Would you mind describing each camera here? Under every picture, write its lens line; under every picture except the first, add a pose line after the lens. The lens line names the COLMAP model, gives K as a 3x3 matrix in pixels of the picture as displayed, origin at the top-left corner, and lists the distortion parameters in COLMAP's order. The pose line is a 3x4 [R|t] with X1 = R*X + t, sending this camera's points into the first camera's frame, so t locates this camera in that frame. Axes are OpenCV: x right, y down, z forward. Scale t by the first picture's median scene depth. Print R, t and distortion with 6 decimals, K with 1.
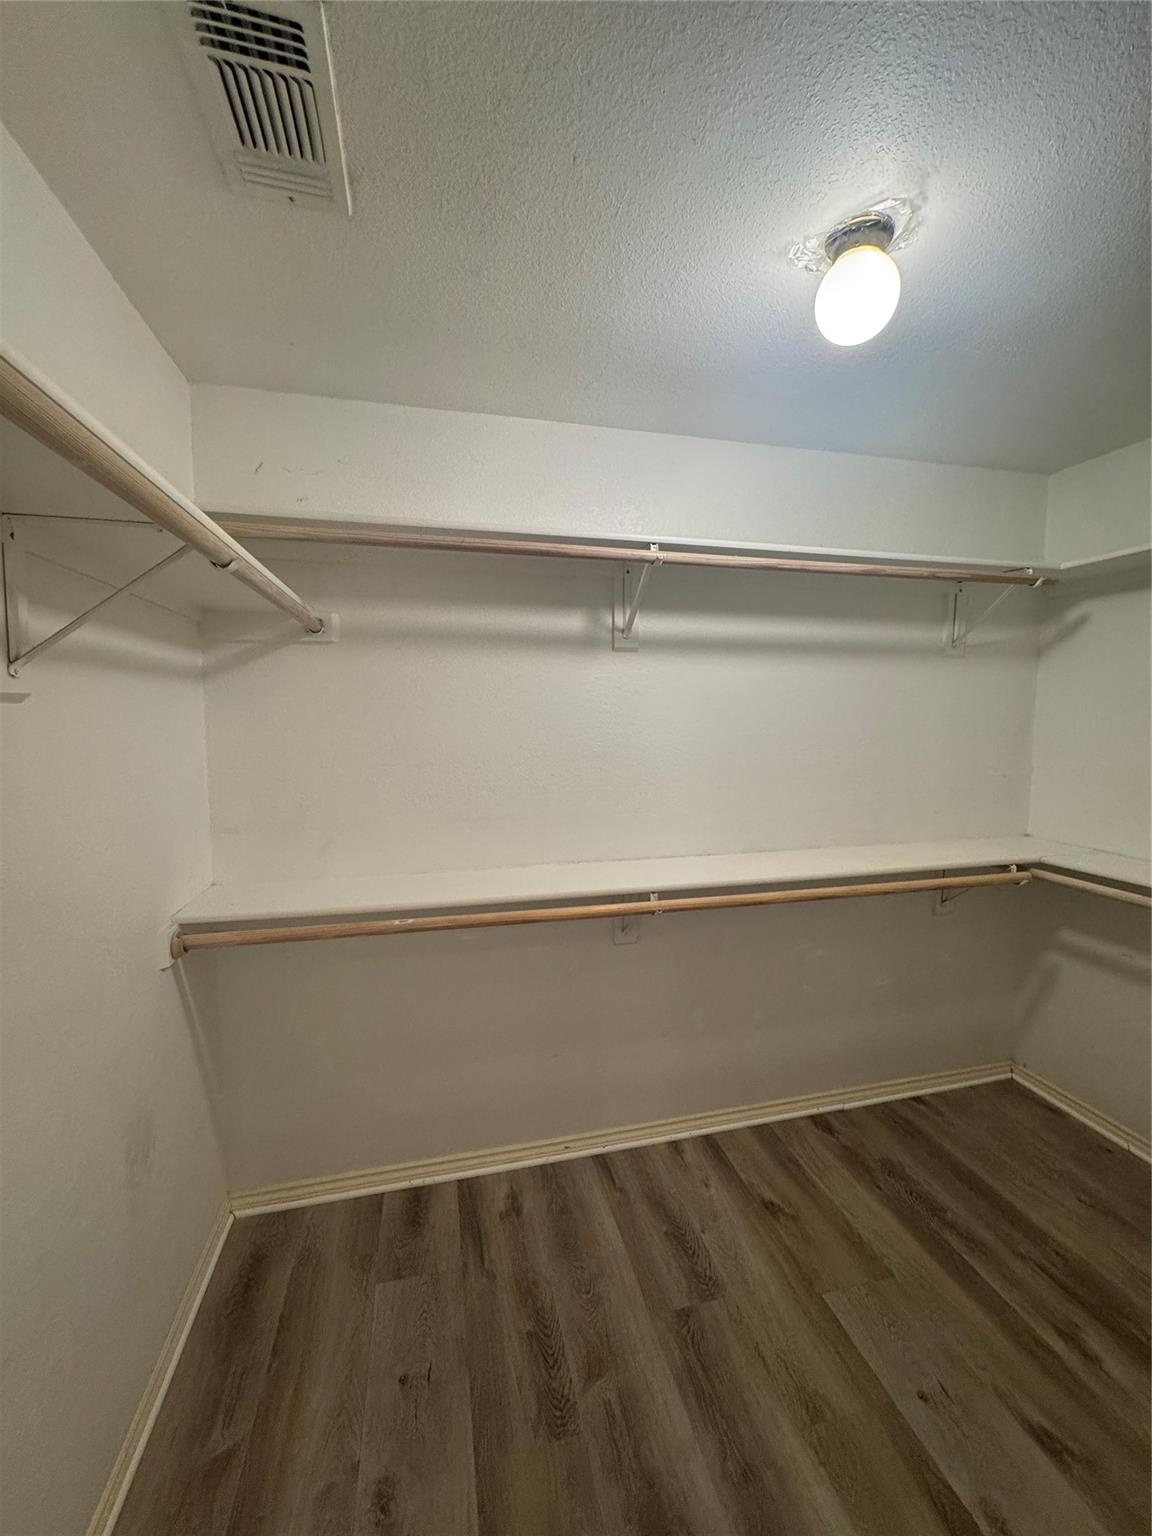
lens RADIAL K [[614.2, 0, 576.0], [0, 614.2, 768.0], [0, 0, 1]] dist [-0.000630, 0.000018]
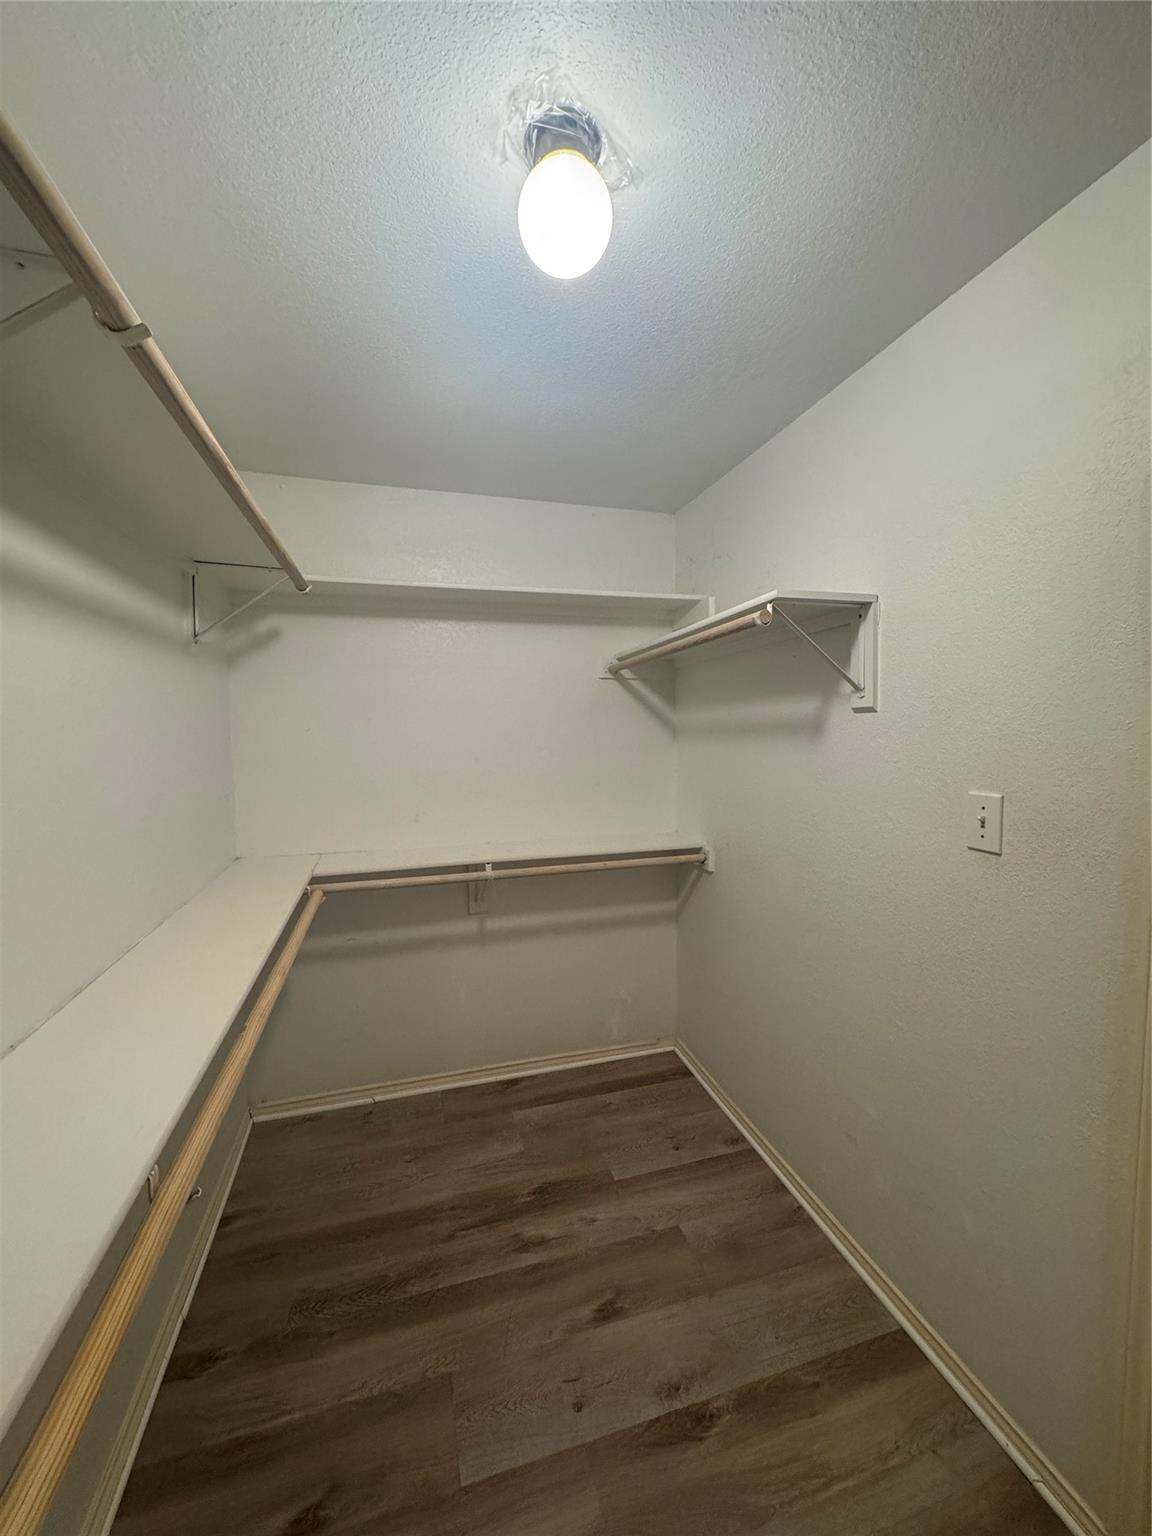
lens RADIAL K [[614.2, 0, 576.0], [0, 614.2, 768.0], [0, 0, 1]] dist [-0.000630, 0.000018]
pose [[-0.054547, -0.068940, 0.996128, -0.247569], [0.092358, 0.992989, 0.073780, -0.057118], [-0.994231, 0.096025, -0.047797, 0.656502]]
